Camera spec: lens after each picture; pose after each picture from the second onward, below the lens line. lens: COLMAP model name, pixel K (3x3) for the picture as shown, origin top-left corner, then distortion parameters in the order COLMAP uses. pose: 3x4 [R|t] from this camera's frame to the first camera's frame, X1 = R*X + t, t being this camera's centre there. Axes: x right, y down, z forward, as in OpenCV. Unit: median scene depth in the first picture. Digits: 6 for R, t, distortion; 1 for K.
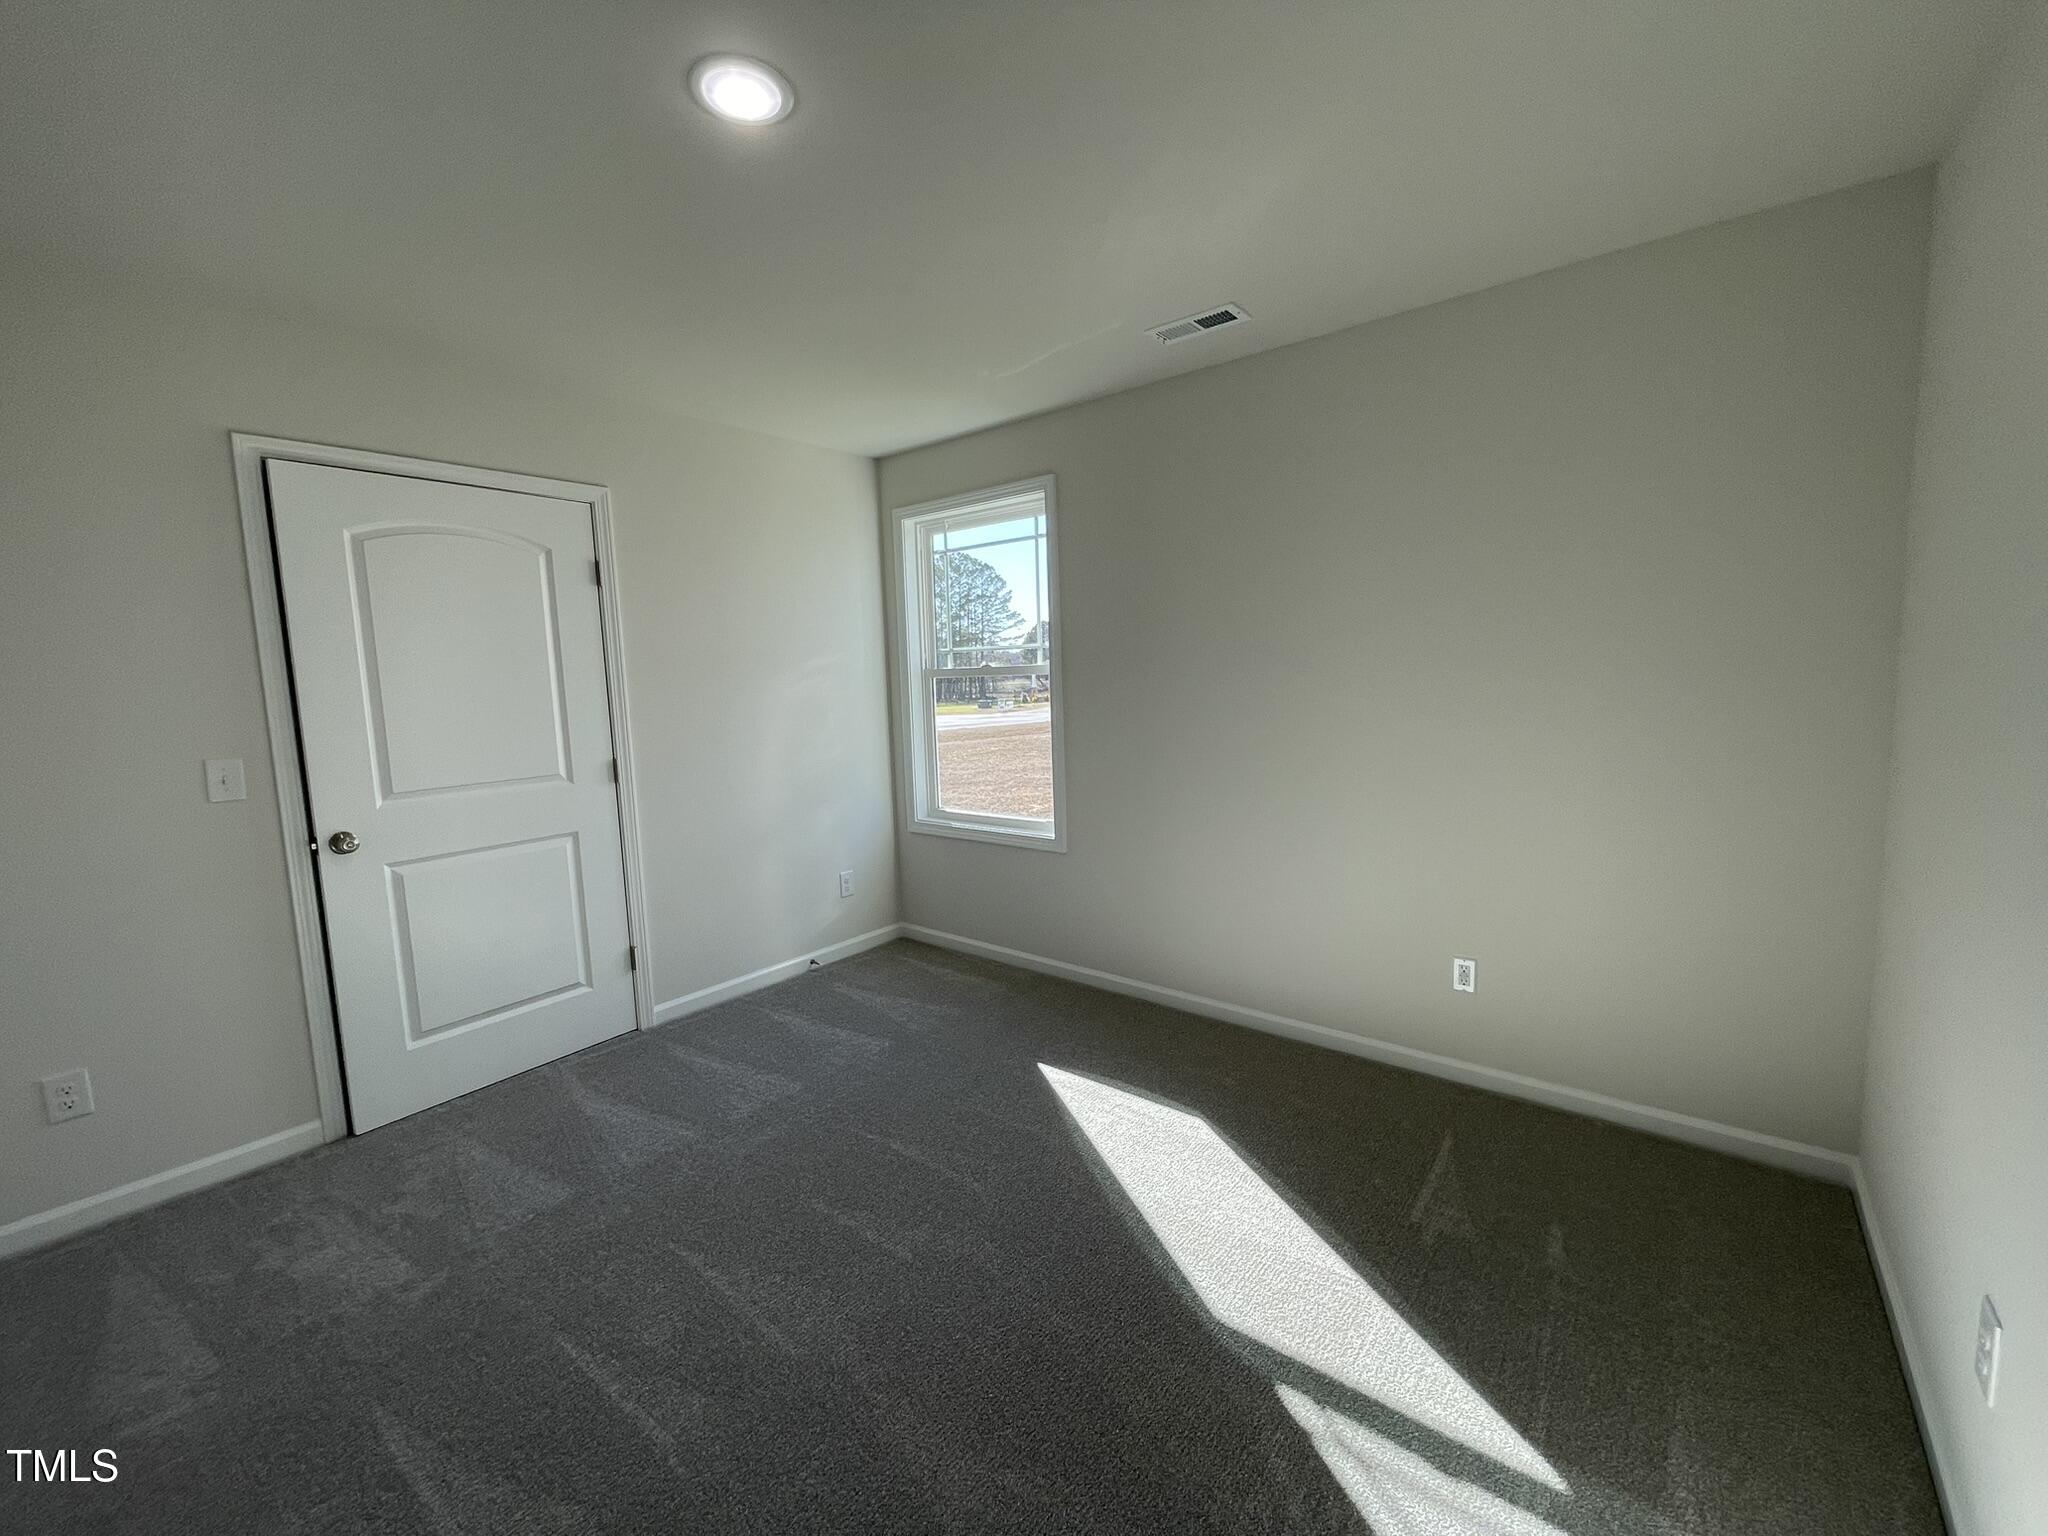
lens RADIAL K [[823.3, 0, 1024.0], [0, 823.3, 768.0], [0, 0, 1]] dist [0.001260, 0.000131]
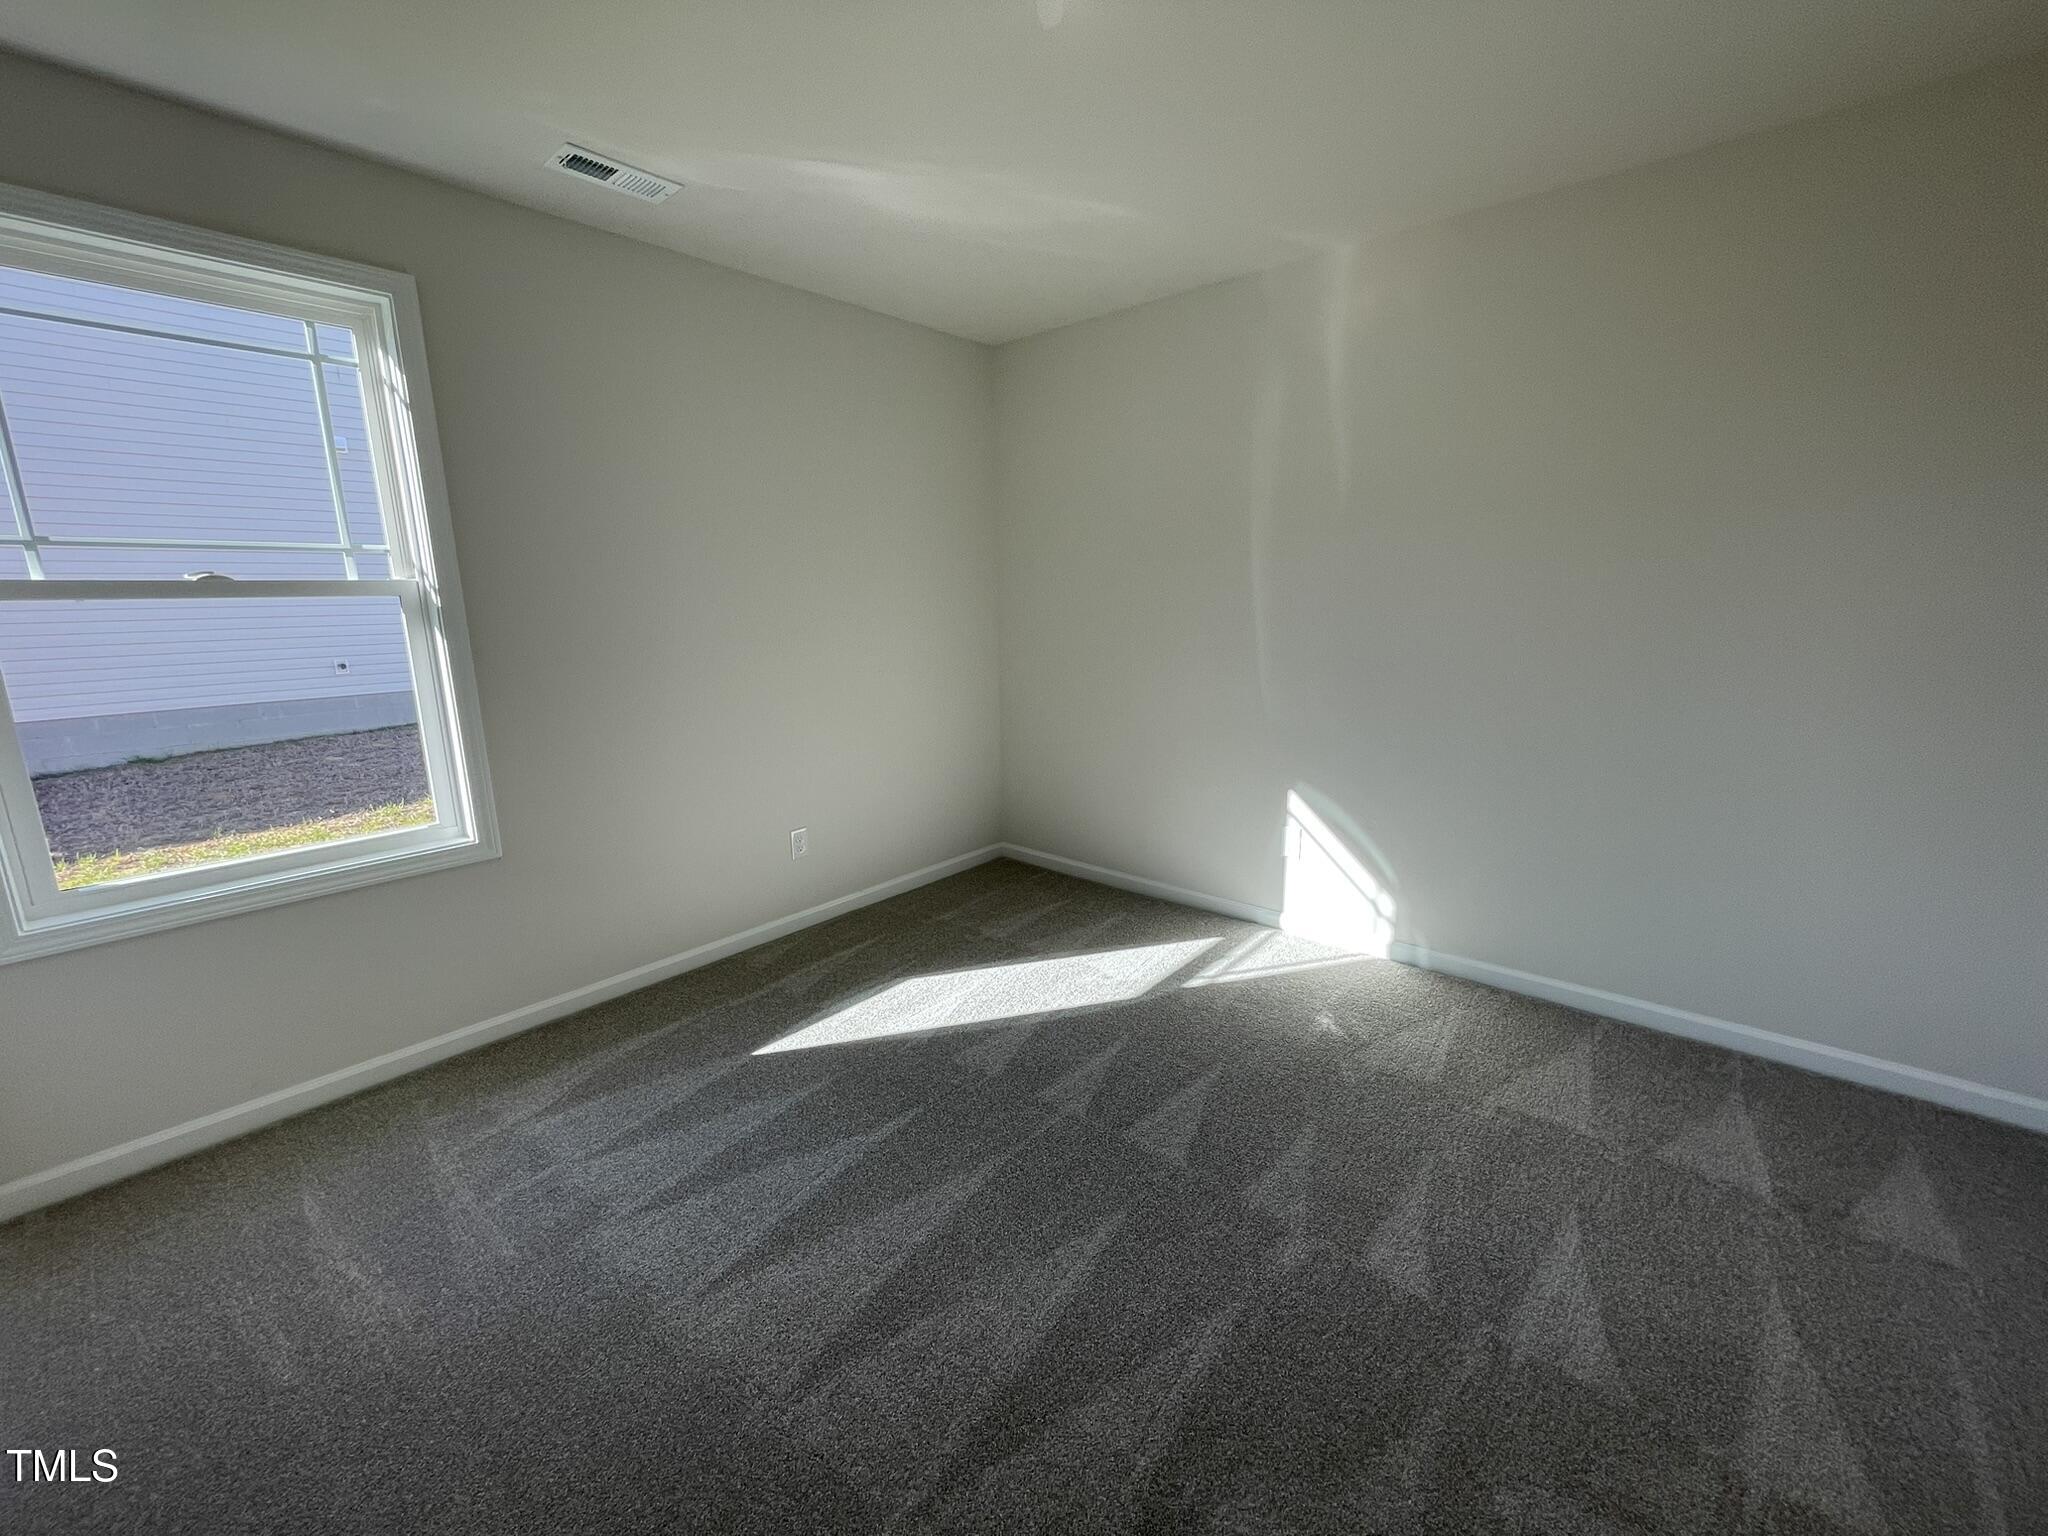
lens RADIAL K [[823.3, 0, 1024.0], [0, 823.3, 768.0], [0, 0, 1]] dist [0.001260, 0.000131]
pose [[0.029657, -0.180728, 0.983086, -0.692917], [0.128535, 0.976043, 0.175556, -0.038618], [-0.991261, 0.121154, 0.052177, 0.596886]]
